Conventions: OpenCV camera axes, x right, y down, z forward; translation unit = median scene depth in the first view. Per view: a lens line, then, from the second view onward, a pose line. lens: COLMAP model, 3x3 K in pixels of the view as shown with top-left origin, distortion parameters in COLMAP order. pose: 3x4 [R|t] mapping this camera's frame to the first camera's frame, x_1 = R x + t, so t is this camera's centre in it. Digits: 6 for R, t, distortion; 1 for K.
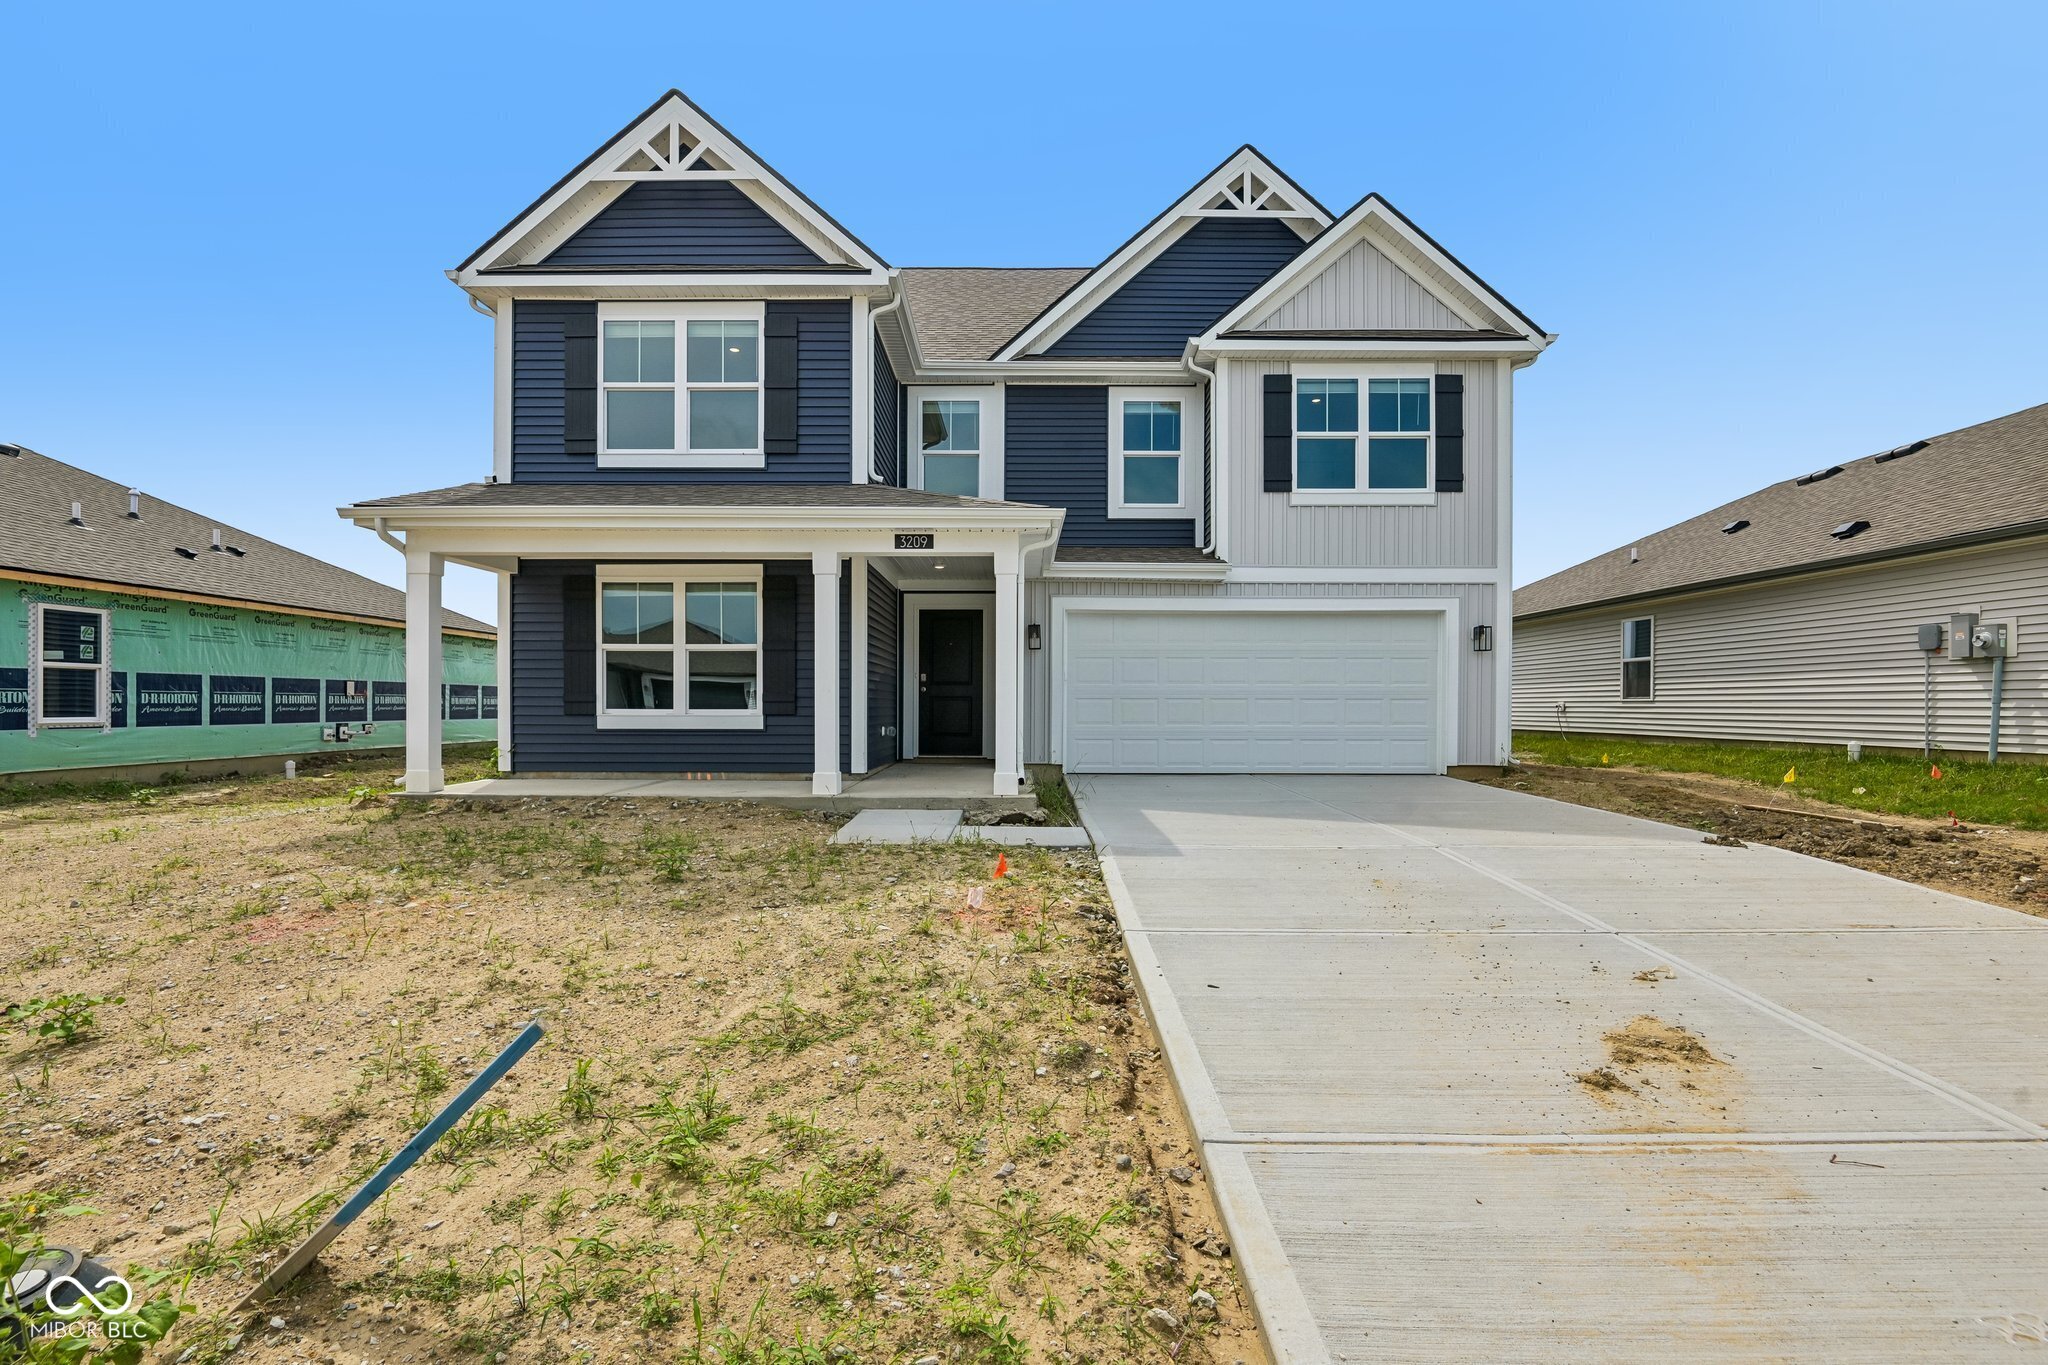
lens RADIAL K [[945.6, 0, 1027.6], [0, 945.6, 701.2], [0, 0, 1]] dist [-0.019925, -0.000454]
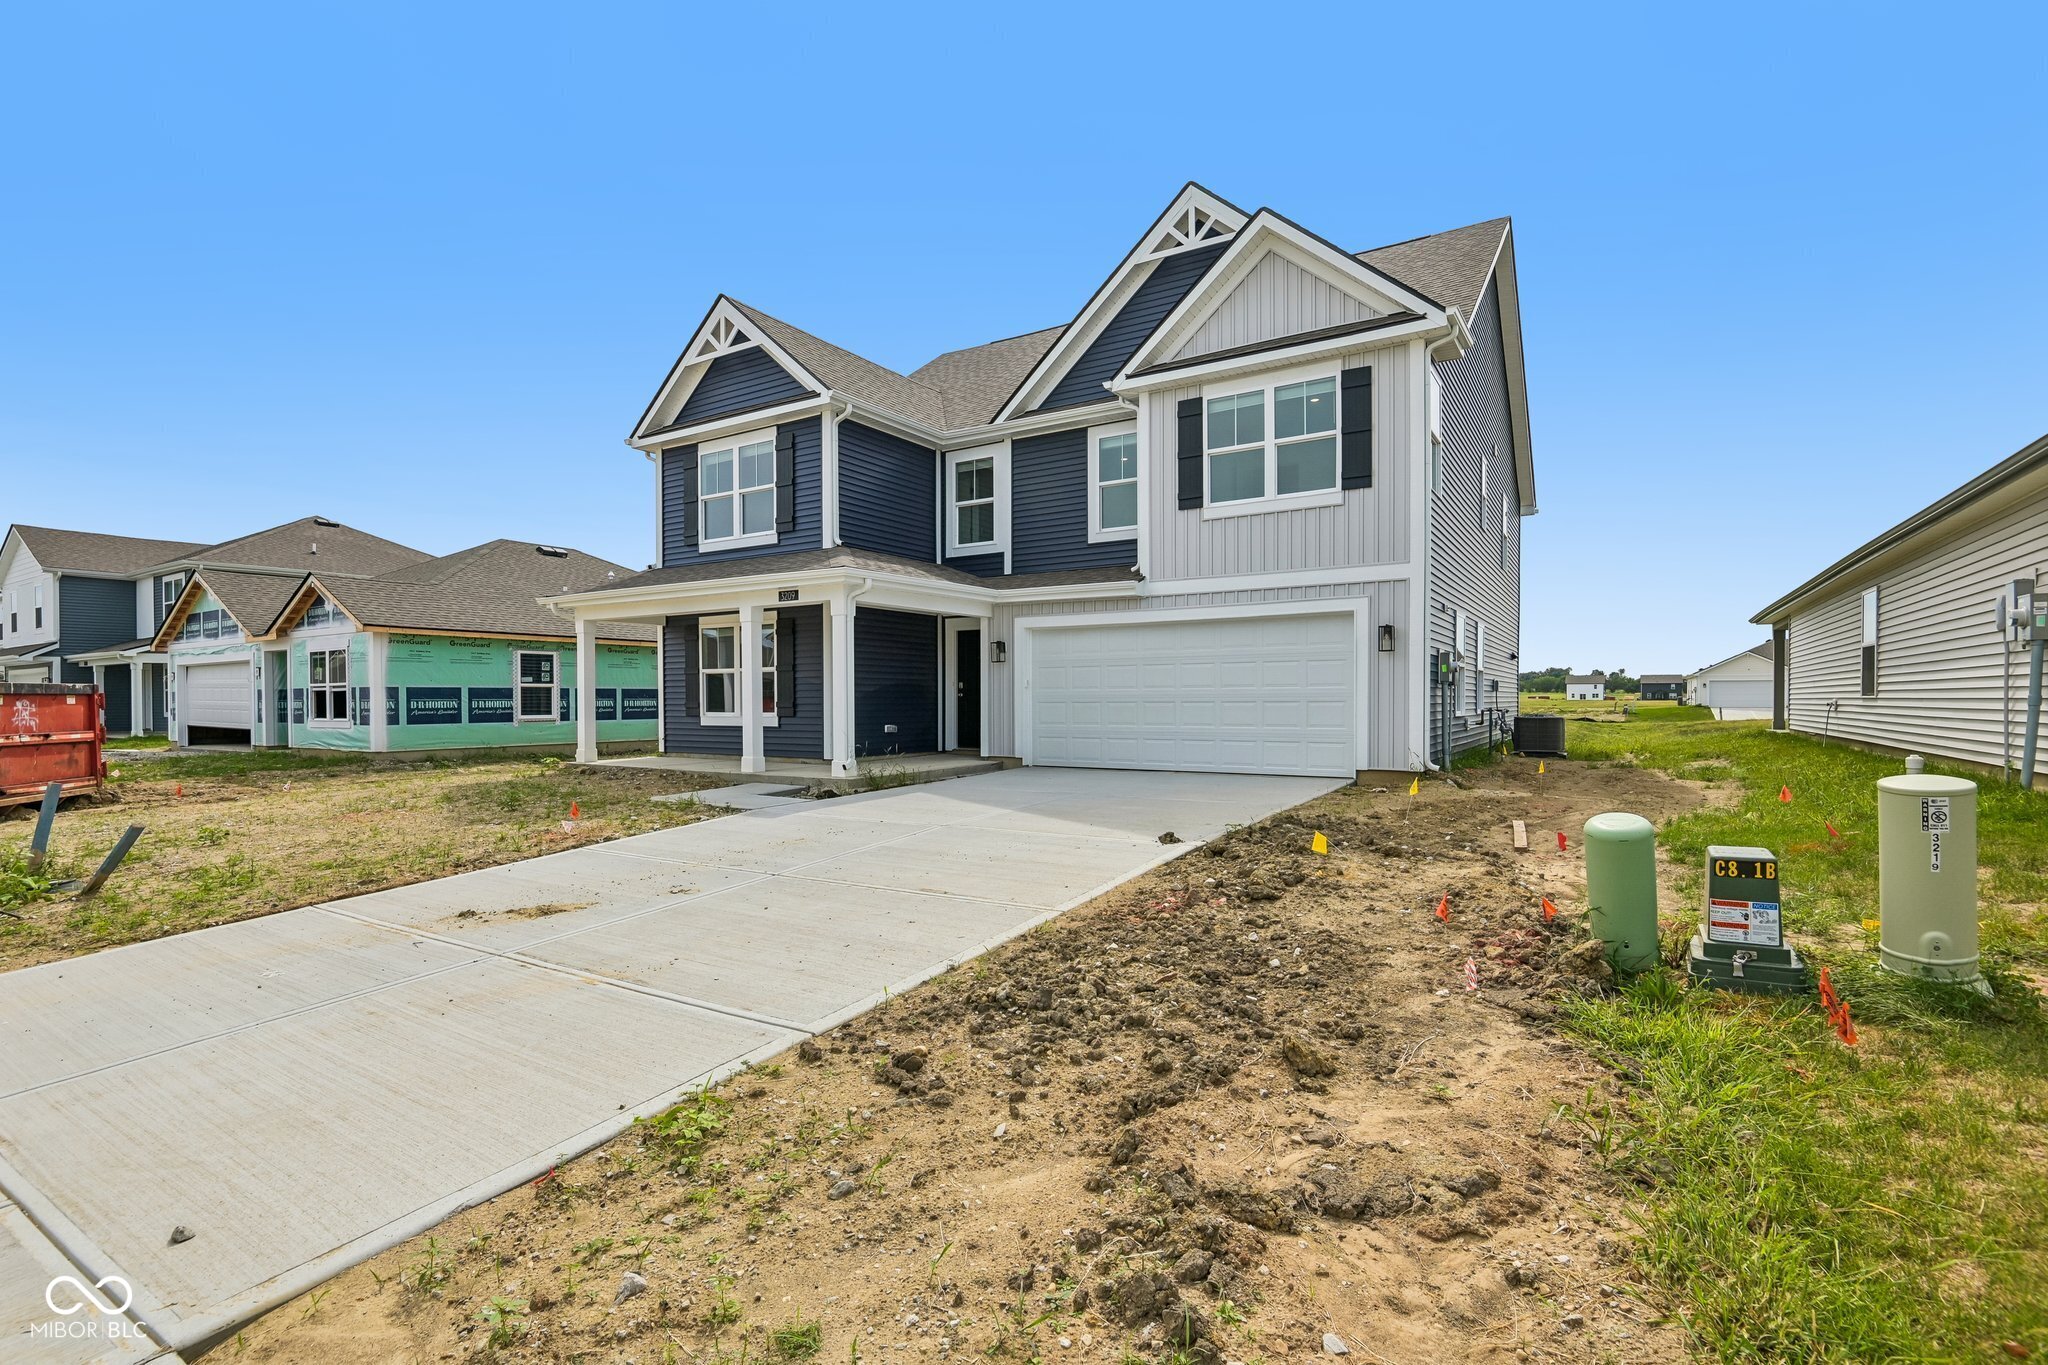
lens RADIAL K [[945.6, 0, 1015.5], [0, 945.6, 695.7], [0, 0, 1]] dist [-0.019925, -0.000454]
pose [[0.846254, -0.007454, -0.532727, 0.666773], [0.008849, 0.999961, 0.000065, -0.011625], [0.532706, -0.004769, 0.846287, -0.013726]]
